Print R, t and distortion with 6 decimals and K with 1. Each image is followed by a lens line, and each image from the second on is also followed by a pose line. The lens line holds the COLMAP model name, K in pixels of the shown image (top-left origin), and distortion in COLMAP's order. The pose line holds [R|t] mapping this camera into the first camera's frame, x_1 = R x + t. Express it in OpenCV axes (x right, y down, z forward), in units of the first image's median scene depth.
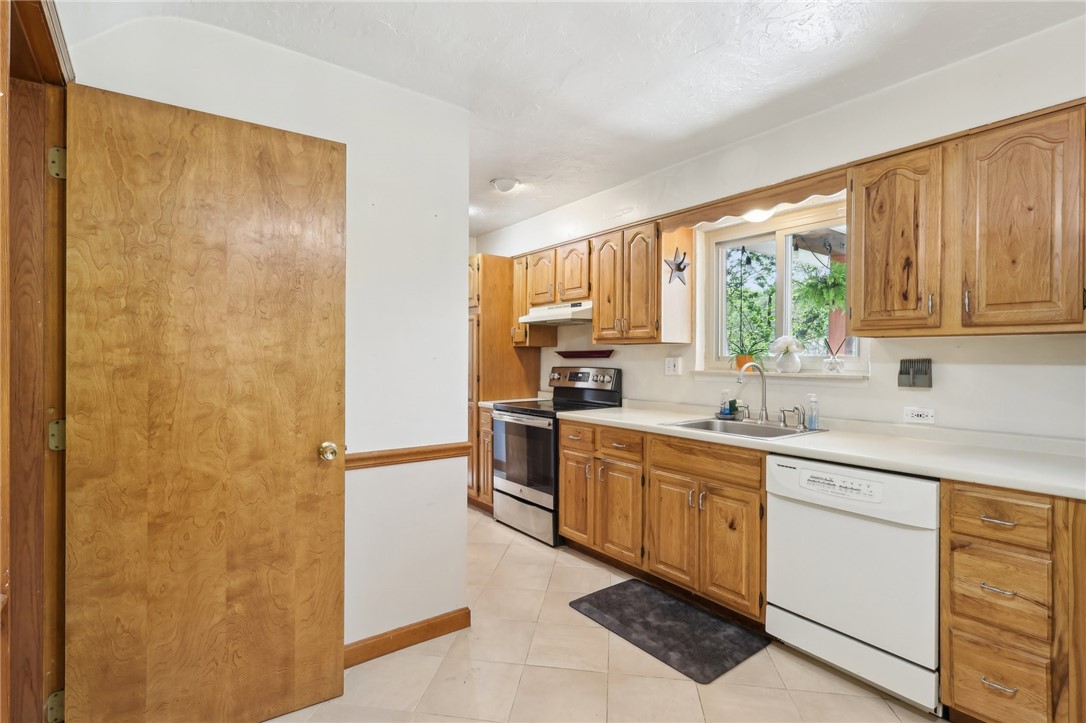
lens RADIAL K [[518.5, 0, 543.0], [0, 518.5, 361.5], [0, 0, 1]] dist [0.000072, -0.000147]
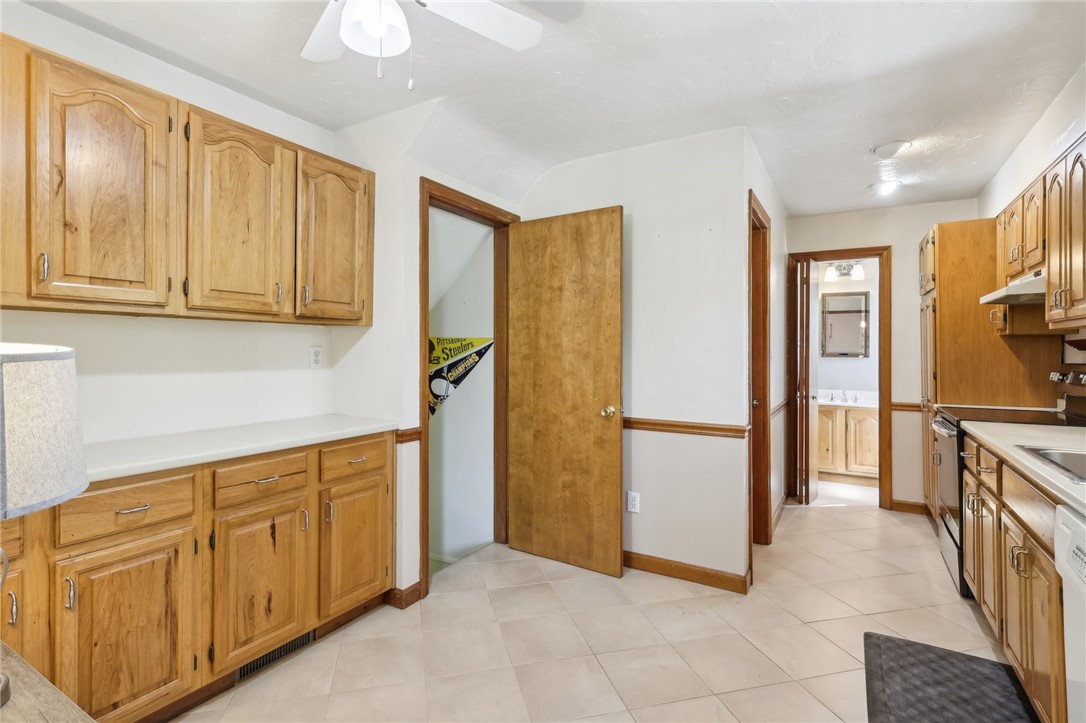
lens RADIAL K [[516.1, 0, 542.1], [0, 516.1, 358.6], [0, 0, 1]] dist [0.005175, 0.000698]
pose [[0.380157, 0.006605, -0.924899, 0.983710], [-0.006988, 0.999966, 0.004269, 0.014956], [0.924896, 0.004840, 0.380190, 0.259418]]
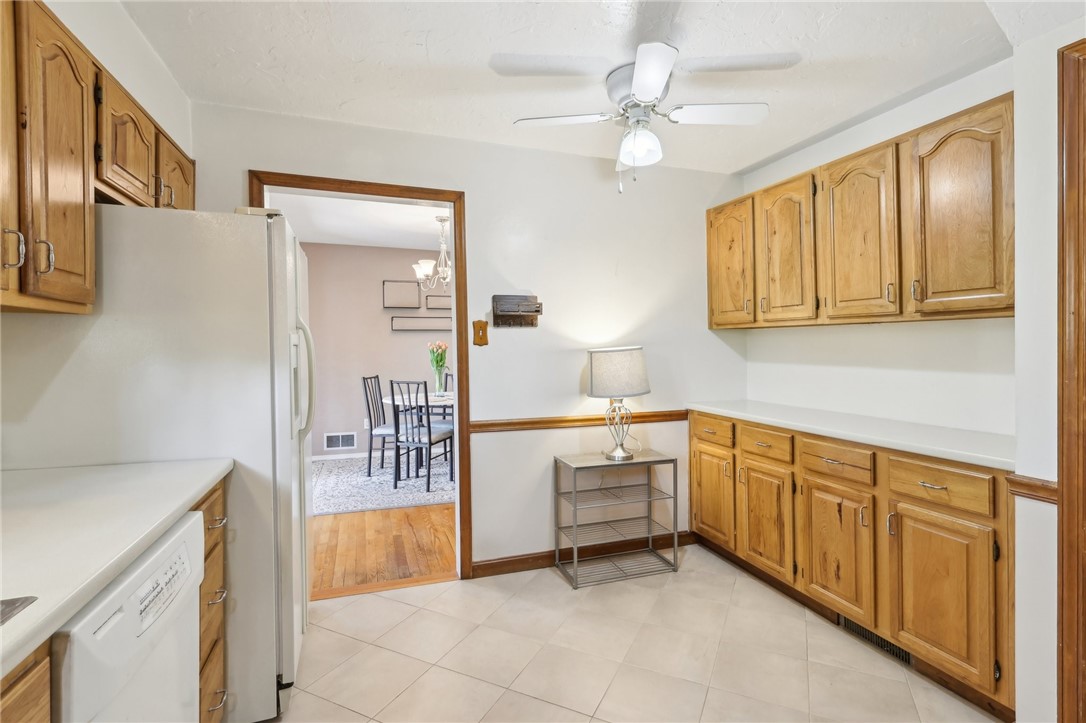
lens RADIAL K [[516.1, 0, 542.1], [0, 516.1, 358.6], [0, 0, 1]] dist [0.005175, 0.000698]
pose [[-0.954996, -0.009165, 0.296479, -0.007350], [0.002092, 0.999290, 0.037630, -0.025107], [-0.296613, 0.036556, -0.954298, 1.654974]]
